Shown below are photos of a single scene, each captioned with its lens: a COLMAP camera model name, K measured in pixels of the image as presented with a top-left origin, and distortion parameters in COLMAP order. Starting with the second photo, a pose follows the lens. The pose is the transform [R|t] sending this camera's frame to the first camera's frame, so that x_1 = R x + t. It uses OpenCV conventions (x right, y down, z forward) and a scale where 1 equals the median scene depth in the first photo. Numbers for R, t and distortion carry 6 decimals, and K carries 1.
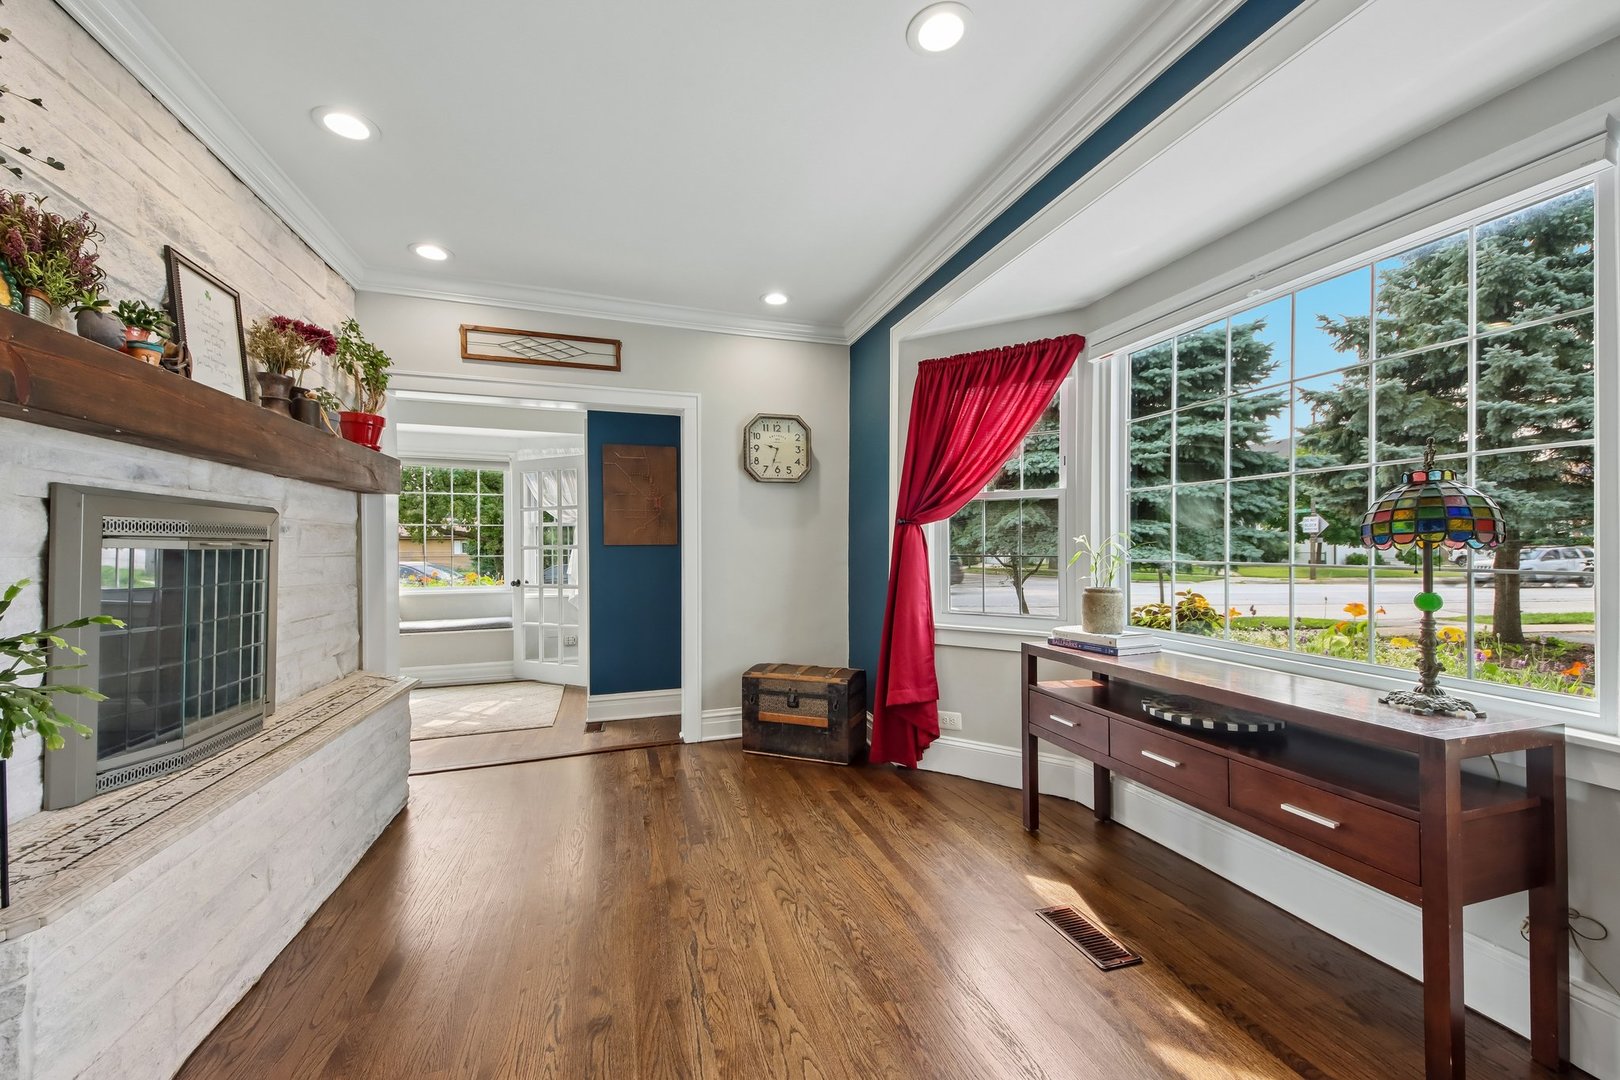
lens RADIAL K [[604.9, 0, 808.6], [0, 604.9, 541.1], [0, 0, 1]] dist [0.027506, -0.001352]
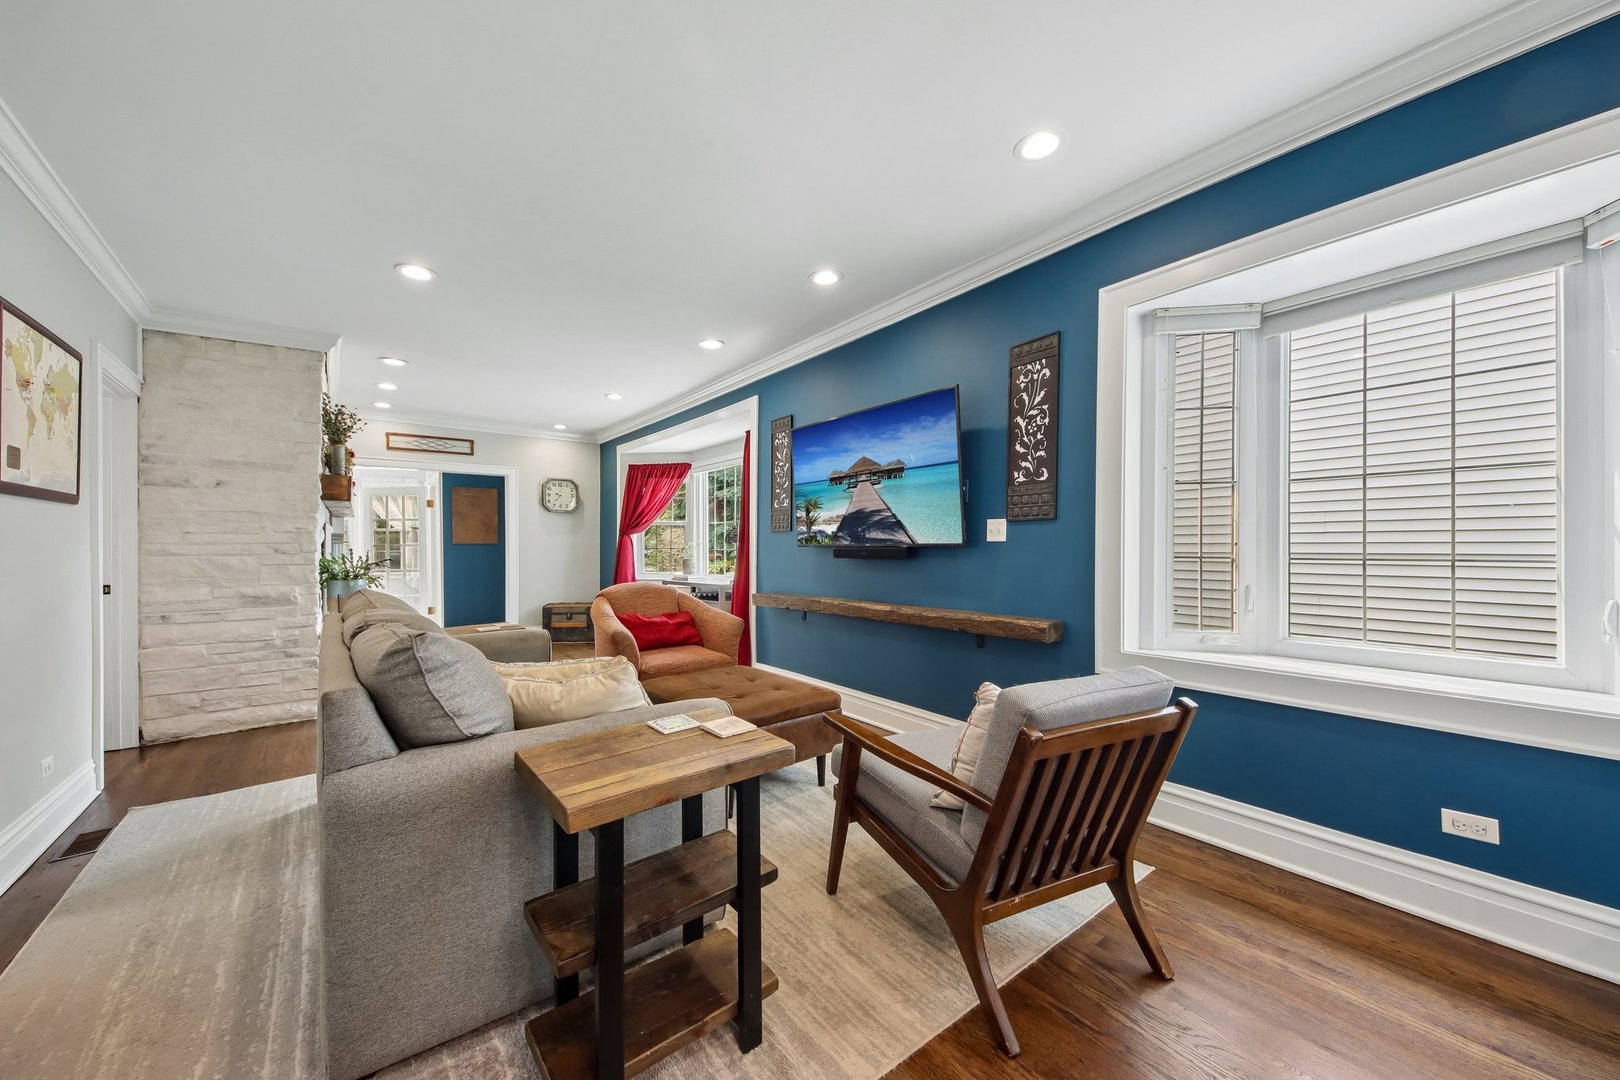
lens RADIAL K [[604.9, 0, 821.2], [0, 604.9, 548.5], [0, 0, 1]] dist [0.027506, -0.001352]
pose [[0.932142, -0.001176, 0.362092, 0.024935], [-0.002314, 0.999955, 0.009204, 0.002270], [-0.362086, -0.009418, 0.932097, -1.266564]]
